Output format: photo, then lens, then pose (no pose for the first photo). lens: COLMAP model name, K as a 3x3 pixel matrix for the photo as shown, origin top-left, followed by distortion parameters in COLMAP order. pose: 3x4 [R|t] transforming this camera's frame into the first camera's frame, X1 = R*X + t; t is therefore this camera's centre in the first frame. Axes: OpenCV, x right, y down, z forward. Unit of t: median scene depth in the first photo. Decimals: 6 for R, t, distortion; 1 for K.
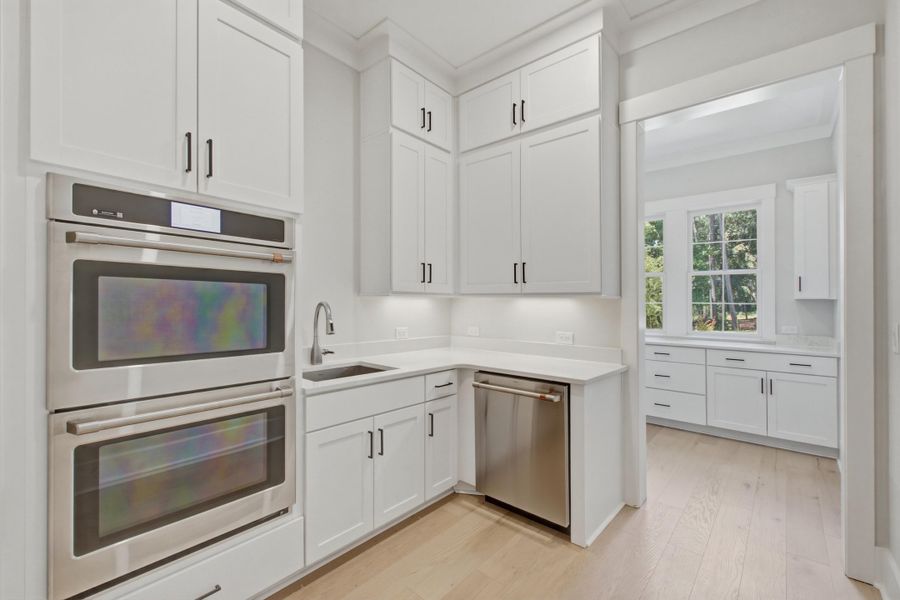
lens RADIAL K [[390.3, 0, 444.4], [0, 390.3, 297.6], [0, 0, 1]] dist [0.004140, 0.001362]
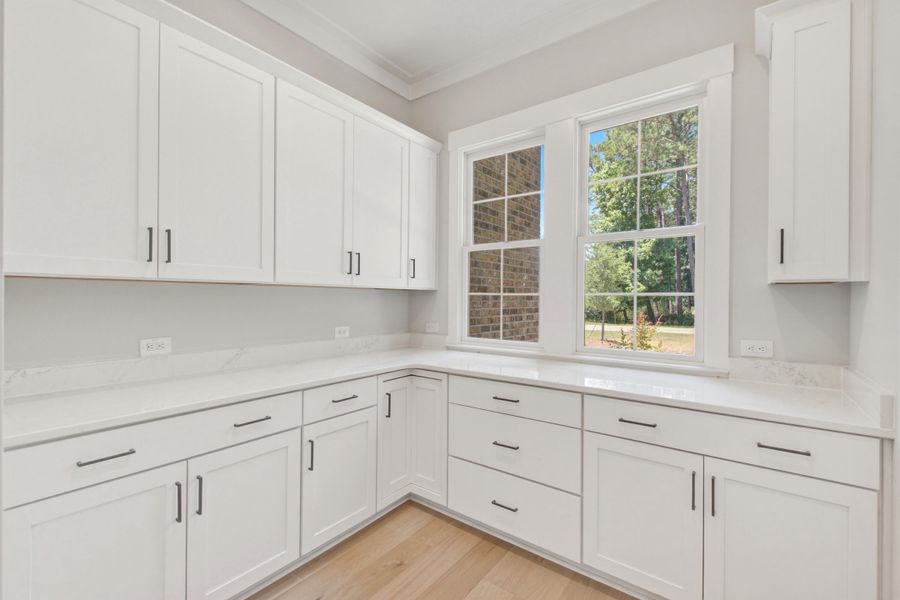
lens RADIAL K [[390.3, 0, 452.7], [0, 390.3, 302.4], [0, 0, 1]] dist [0.004140, 0.001362]
pose [[0.997325, -0.003320, 0.073025, 0.335075], [0.001558, 0.999707, 0.024168, 0.010329], [-0.073083, -0.023990, 0.997037, 0.387970]]
